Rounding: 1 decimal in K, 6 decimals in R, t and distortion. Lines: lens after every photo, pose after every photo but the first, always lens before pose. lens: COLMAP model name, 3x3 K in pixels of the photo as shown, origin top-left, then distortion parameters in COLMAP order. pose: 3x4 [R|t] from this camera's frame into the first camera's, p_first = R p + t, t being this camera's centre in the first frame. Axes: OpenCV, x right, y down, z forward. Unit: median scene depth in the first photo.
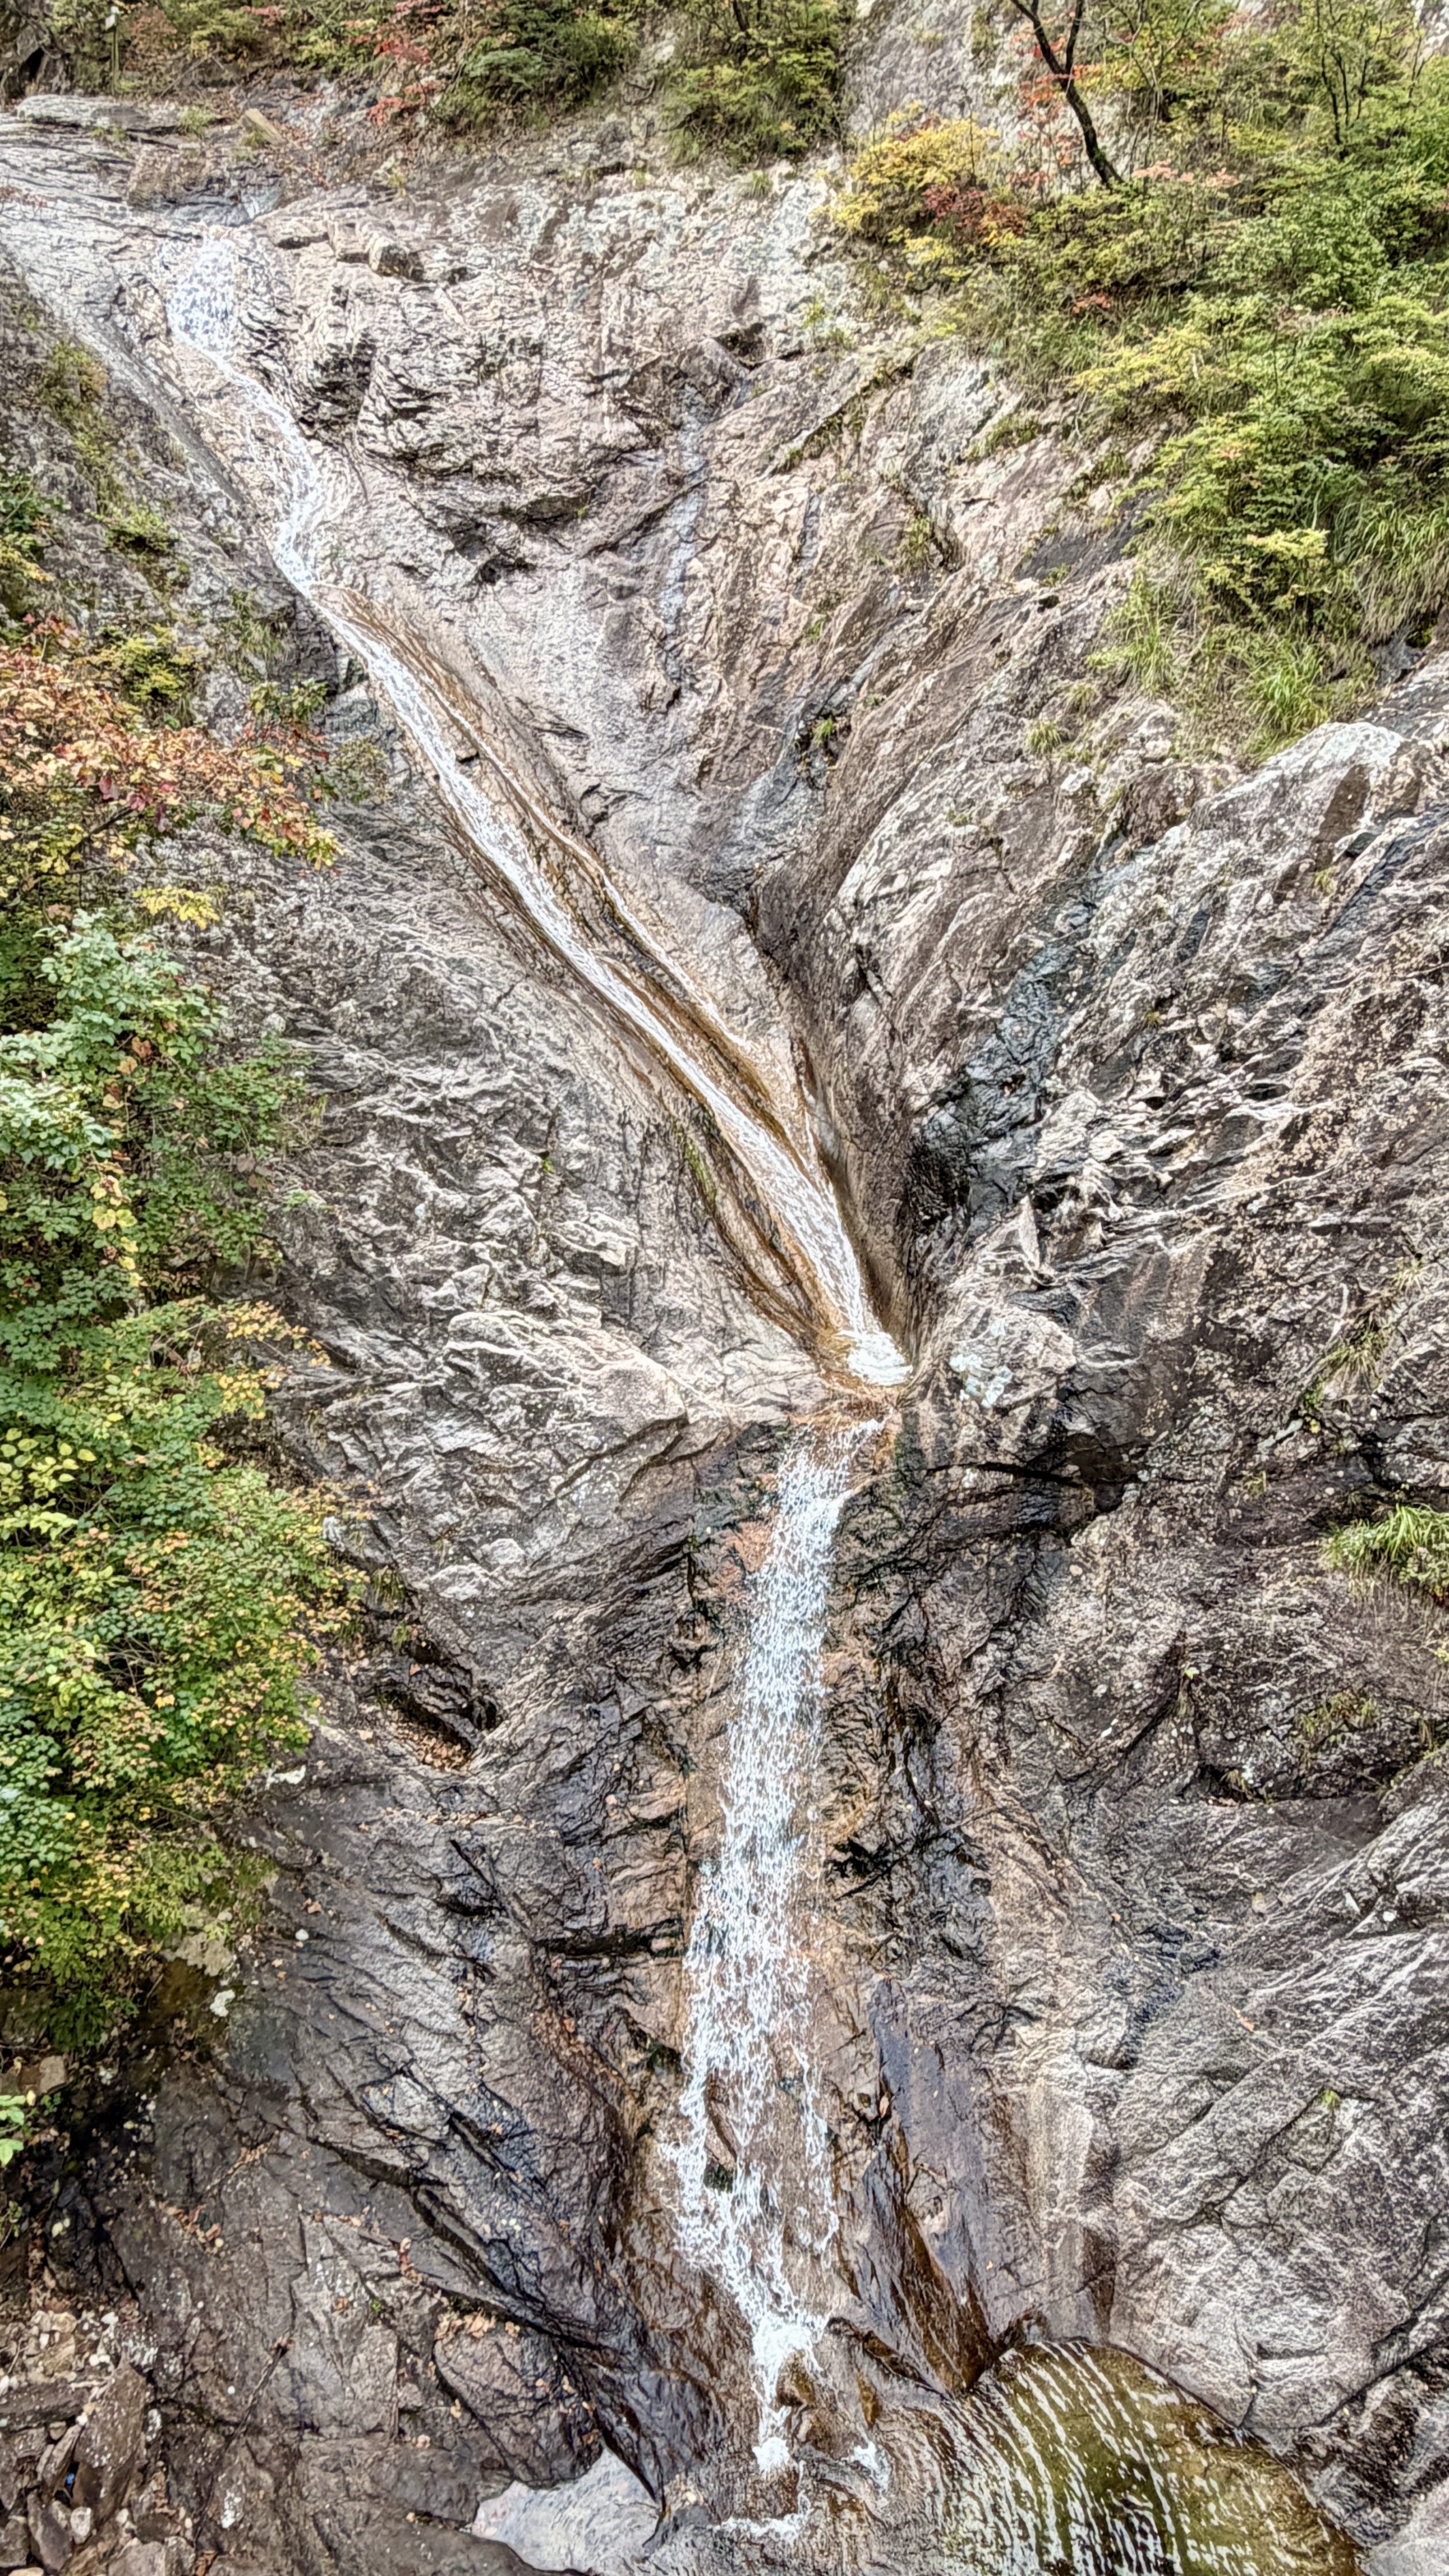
lens RADIAL K [[1697.7, 0, 724.5], [0, 1697.7, 1288.0], [0, 0, 1]] dist [0.000640, -0.000972]
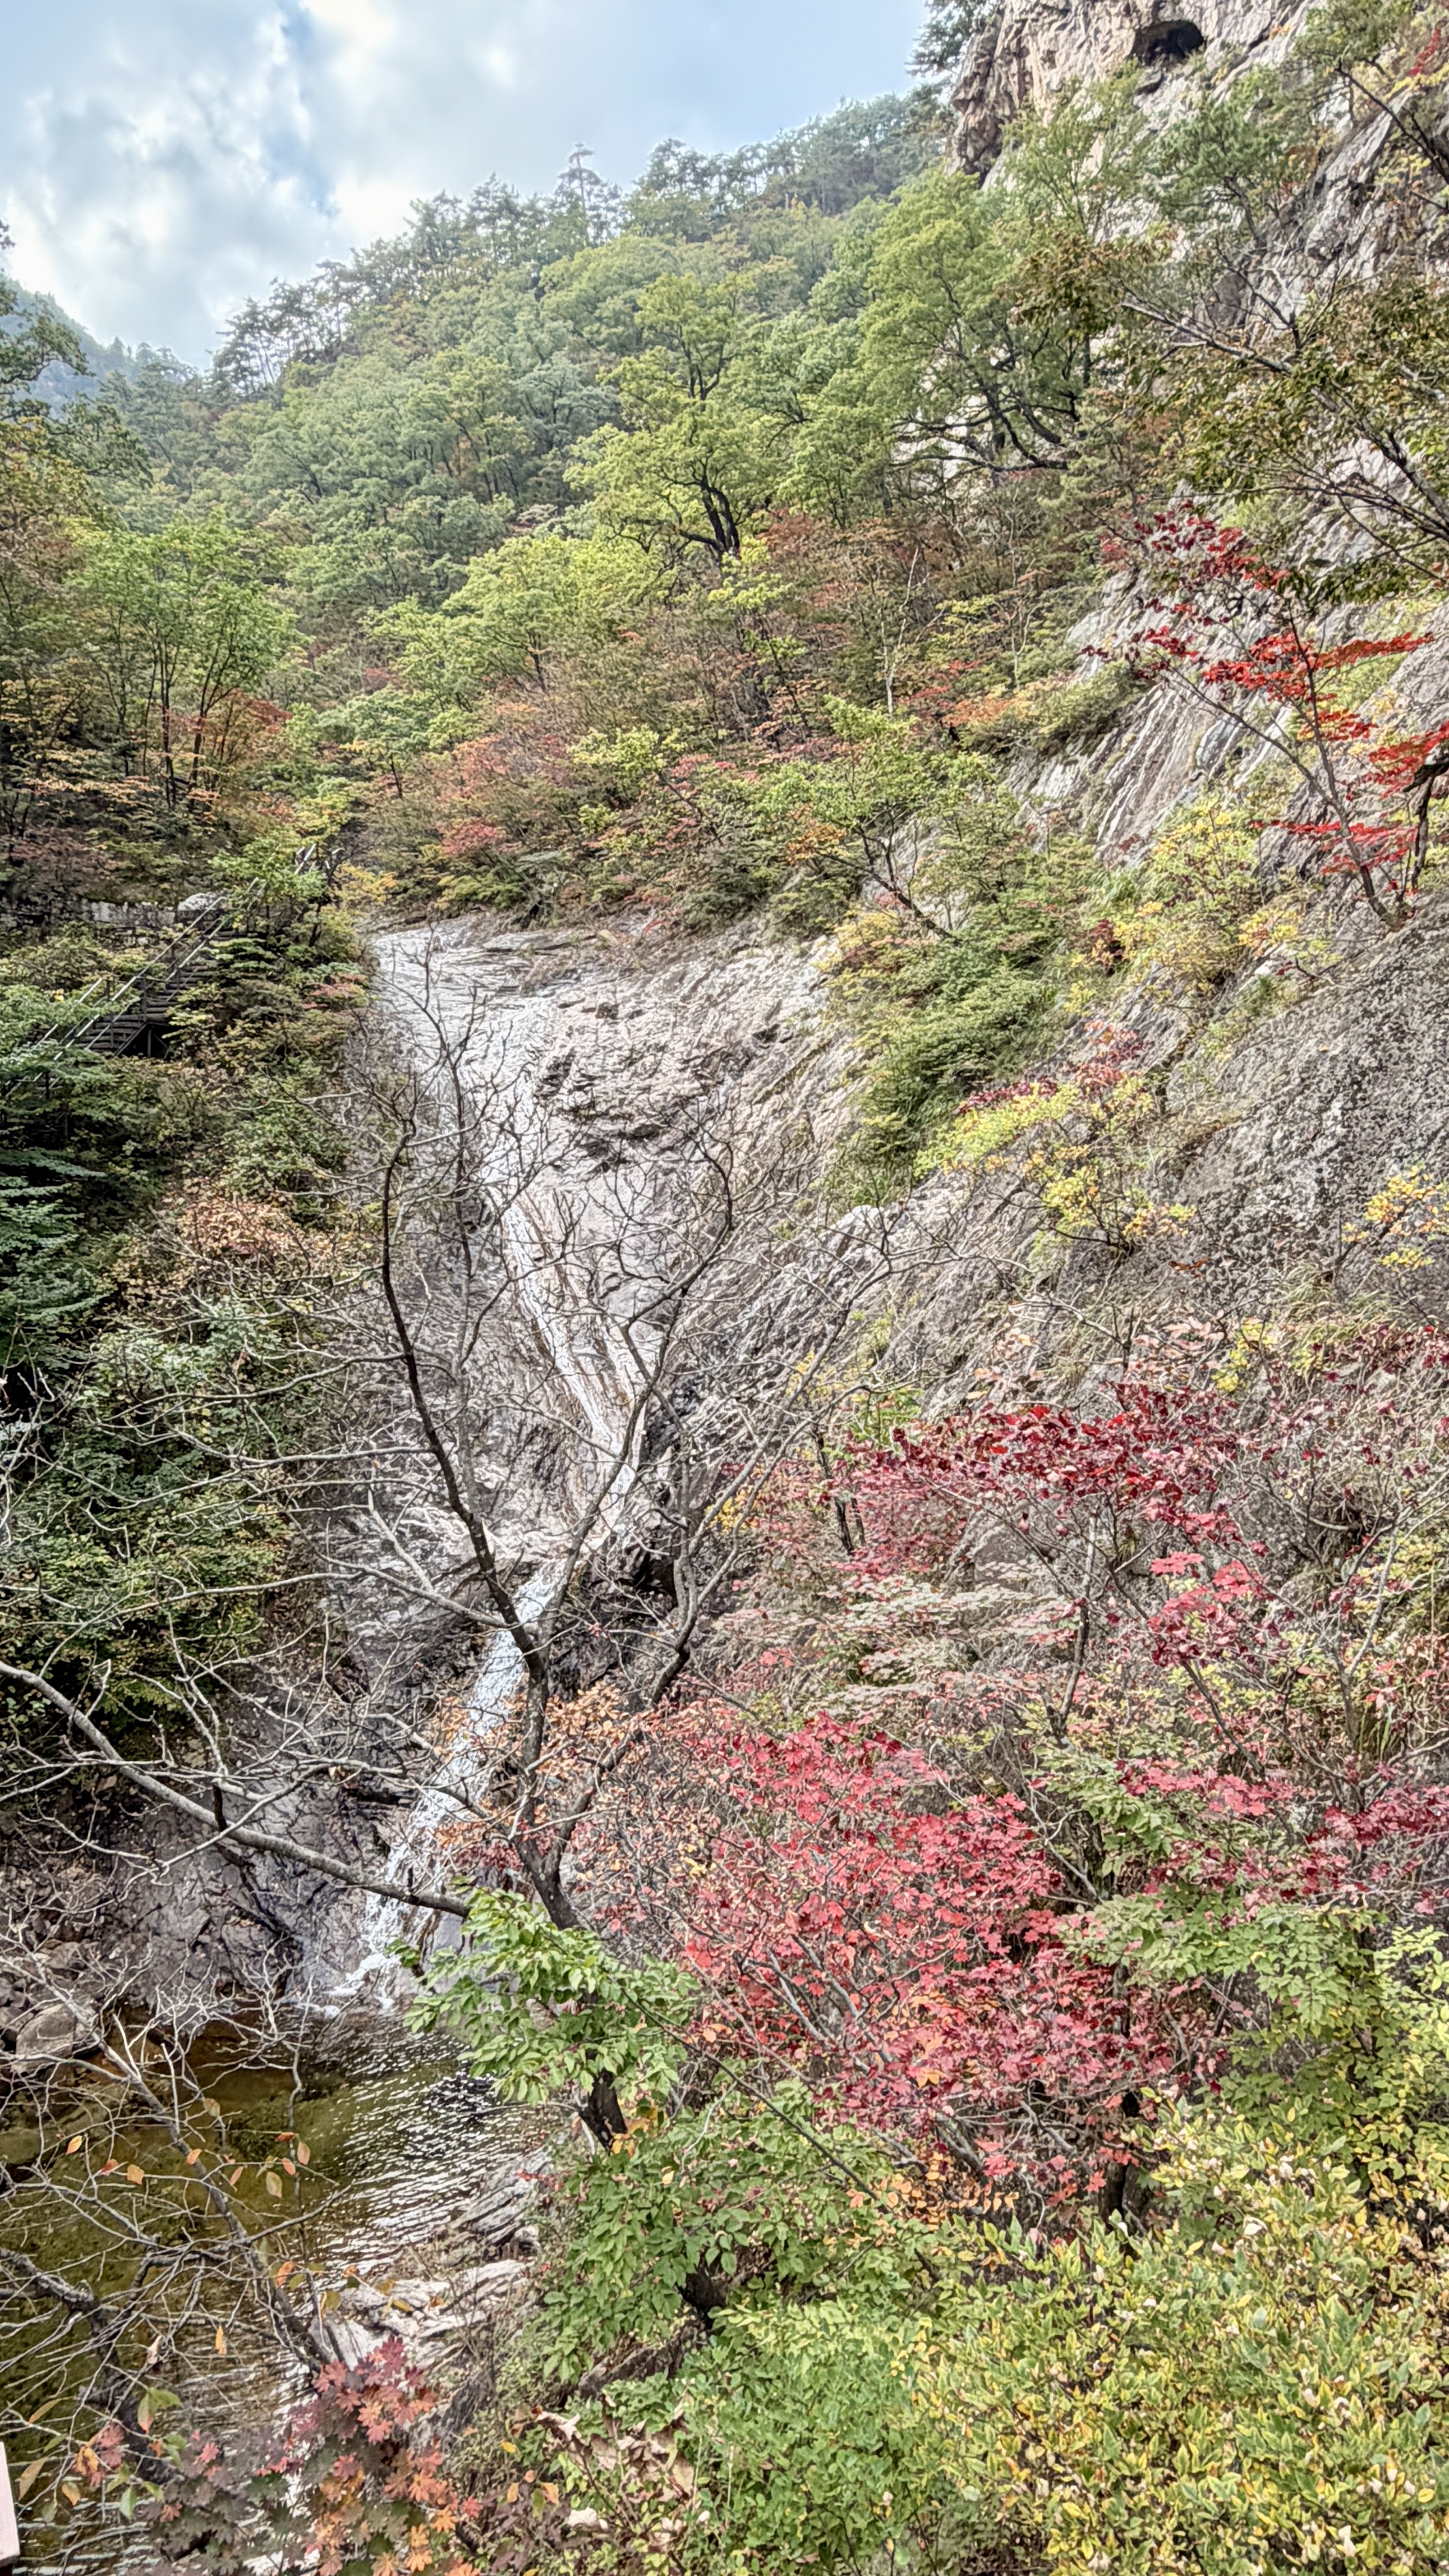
lens RADIAL K [[1725.6, 0, 724.5], [0, 1725.6, 1288.0], [0, 0, 1]] dist [-0.004402, 0.018302]
pose [[0.924613, -0.035159, -0.379281, 0.967557], [-0.095140, 0.942854, -0.319334, 0.385843], [0.368834, 0.331346, 0.868430, -0.700939]]
